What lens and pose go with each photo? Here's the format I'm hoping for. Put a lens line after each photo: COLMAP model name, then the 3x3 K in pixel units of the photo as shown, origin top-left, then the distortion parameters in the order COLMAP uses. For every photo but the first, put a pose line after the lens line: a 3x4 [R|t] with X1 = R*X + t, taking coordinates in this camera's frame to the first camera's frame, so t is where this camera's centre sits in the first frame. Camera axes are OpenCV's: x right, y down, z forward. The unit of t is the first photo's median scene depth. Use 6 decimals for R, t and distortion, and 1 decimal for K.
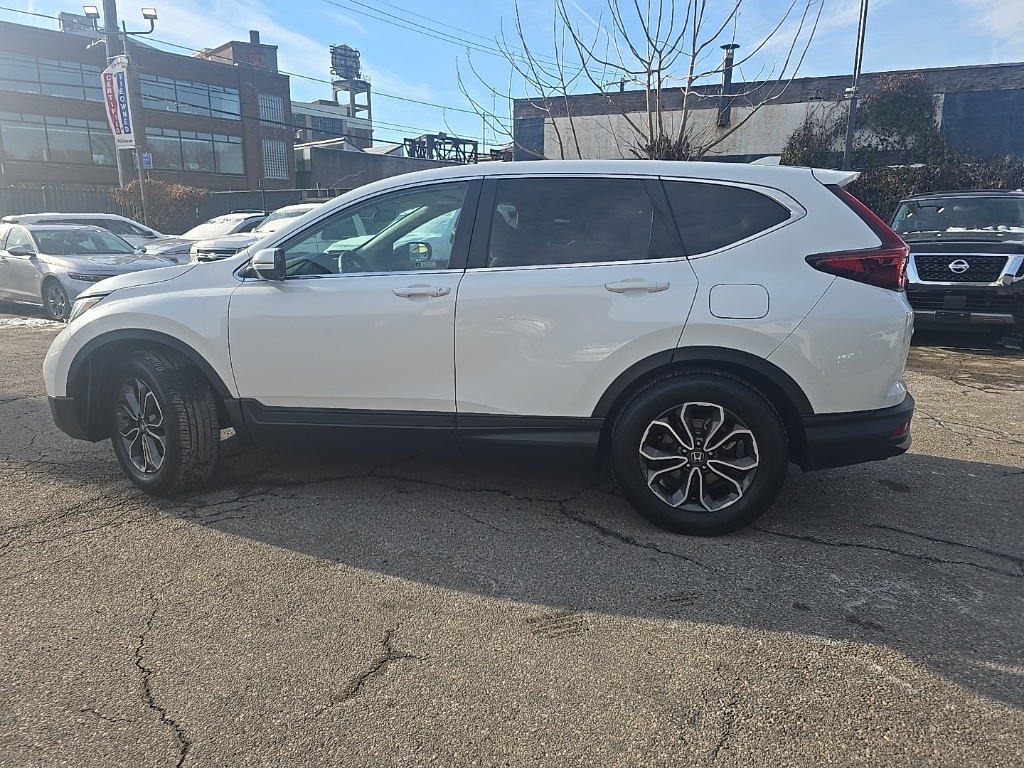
lens RADIAL K [[690.6, 0, 494.1], [0, 690.6, 391.6], [0, 0, 1]] dist [0.055813, -0.051151]
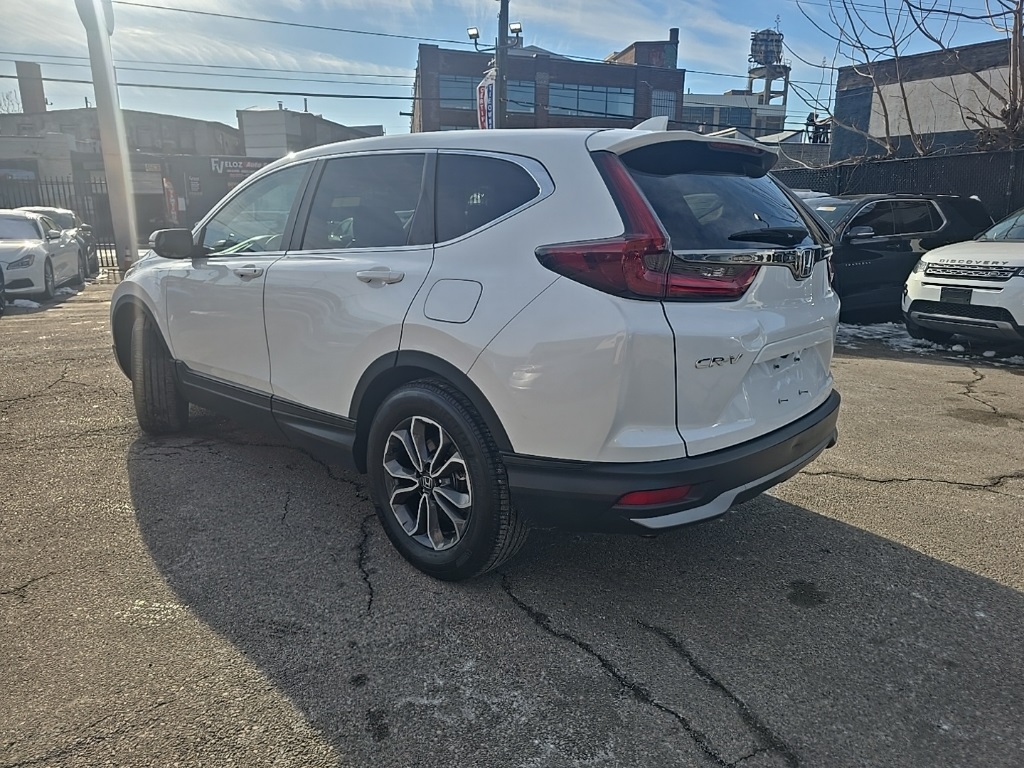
lens RADIAL K [[690.6, 0, 512.5], [0, 690.6, 388.9], [0, 0, 1]] dist [0.055813, -0.051151]
pose [[0.850378, 0.127681, -0.510446, 0.185684], [-0.125609, 0.991324, 0.038708, -0.014843], [0.510959, 0.031201, 0.859038, 0.076253]]
